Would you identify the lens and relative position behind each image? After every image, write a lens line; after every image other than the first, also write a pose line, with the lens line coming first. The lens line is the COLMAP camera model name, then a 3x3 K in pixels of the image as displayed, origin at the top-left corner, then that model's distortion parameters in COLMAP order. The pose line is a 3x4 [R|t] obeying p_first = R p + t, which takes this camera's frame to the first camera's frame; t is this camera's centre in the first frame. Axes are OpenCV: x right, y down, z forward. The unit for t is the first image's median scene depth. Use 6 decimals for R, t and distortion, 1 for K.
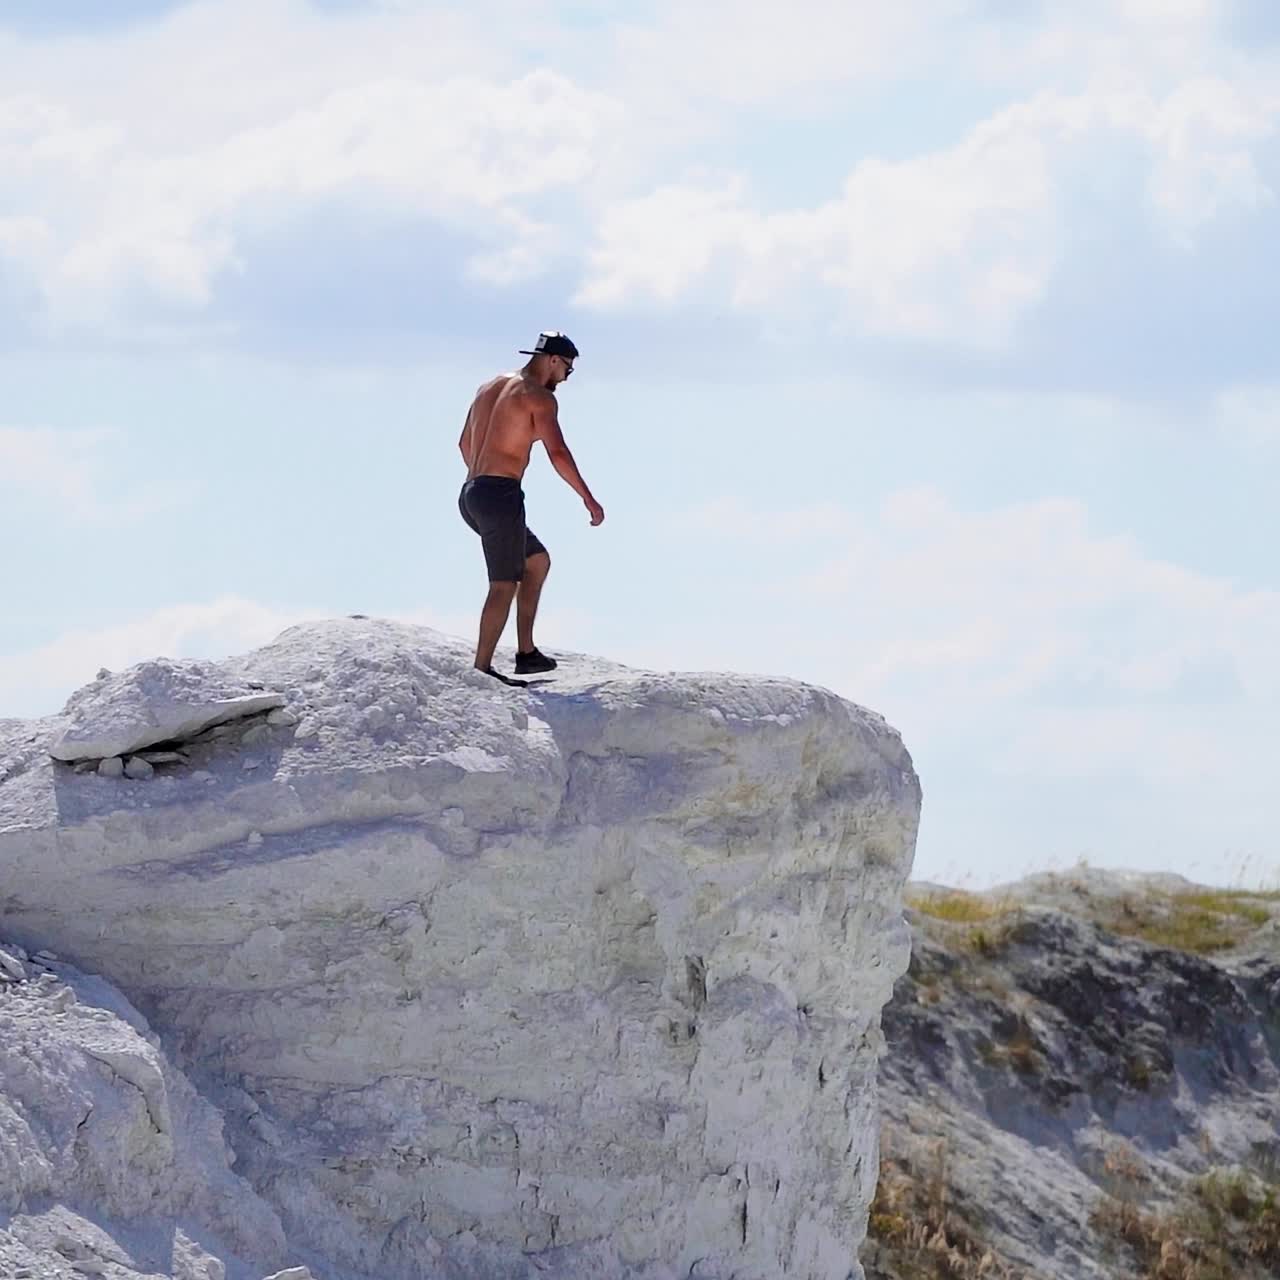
lens RADIAL K [[1257.9, 0, 640.0], [0, 1257.9, 640.0], [0, 0, 1]] dist [0.001572, -0.023577]
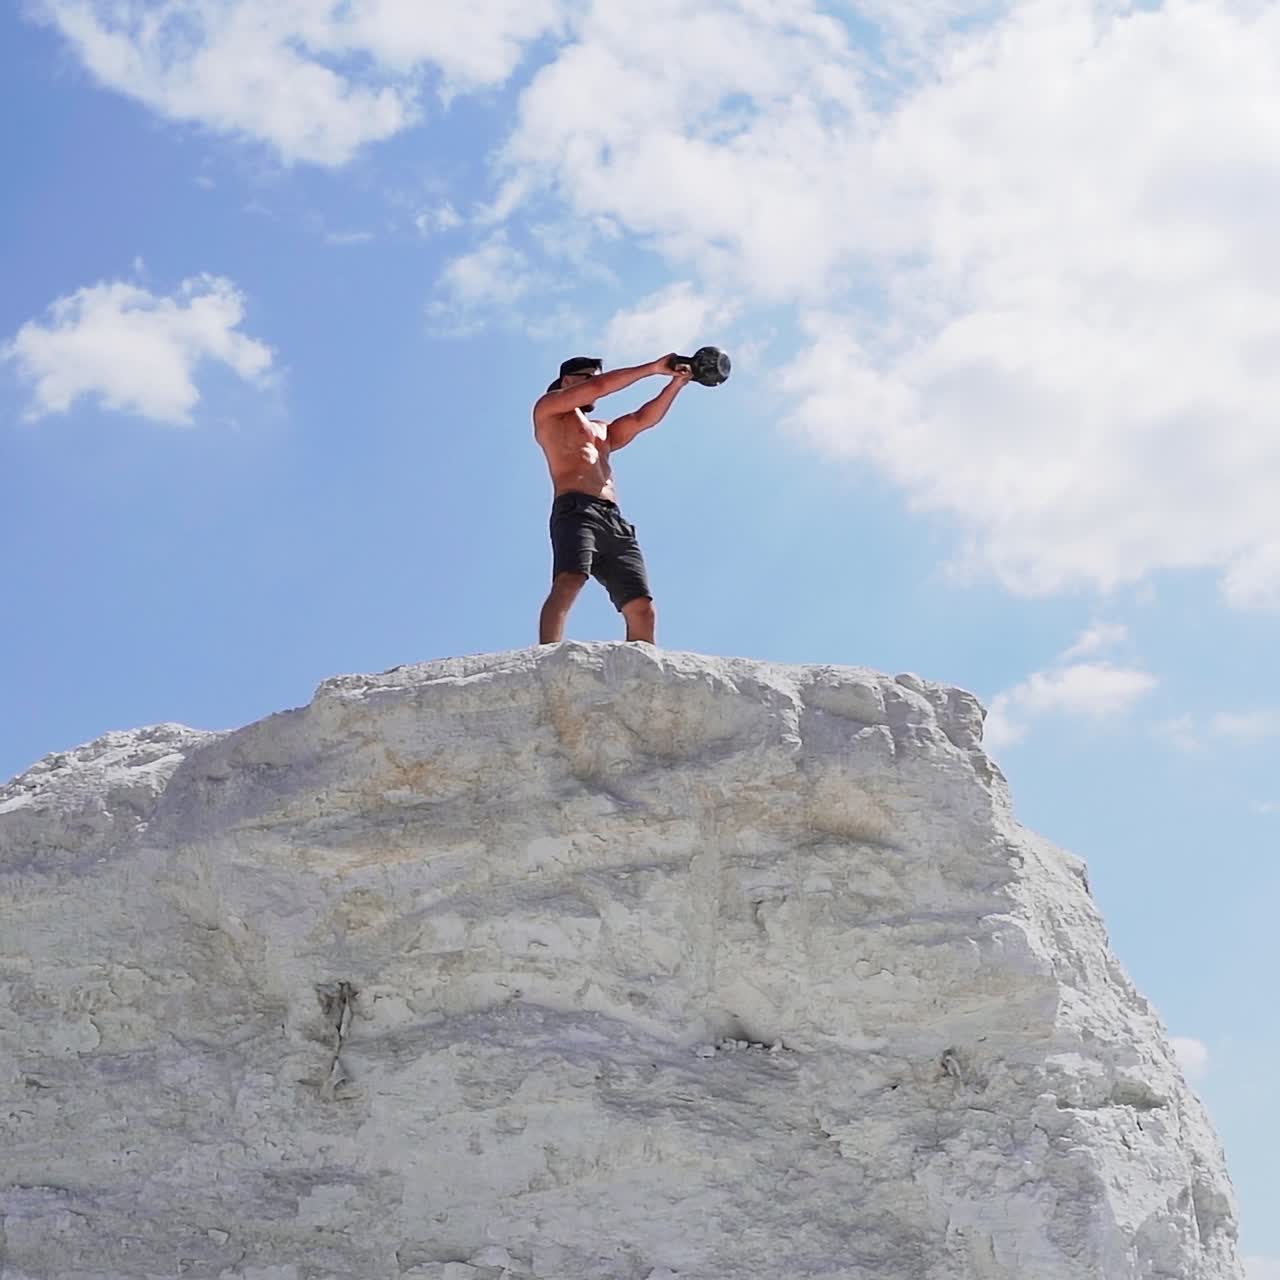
lens RADIAL K [[1257.9, 0, 640.0], [0, 1257.9, 640.0], [0, 0, 1]] dist [0.001572, -0.023577]
pose [[0.882880, -0.300477, -0.360883, 0.555806], [0.253173, 0.951806, -0.173115, 0.225152], [0.395508, 0.061474, 0.916403, 0.318003]]
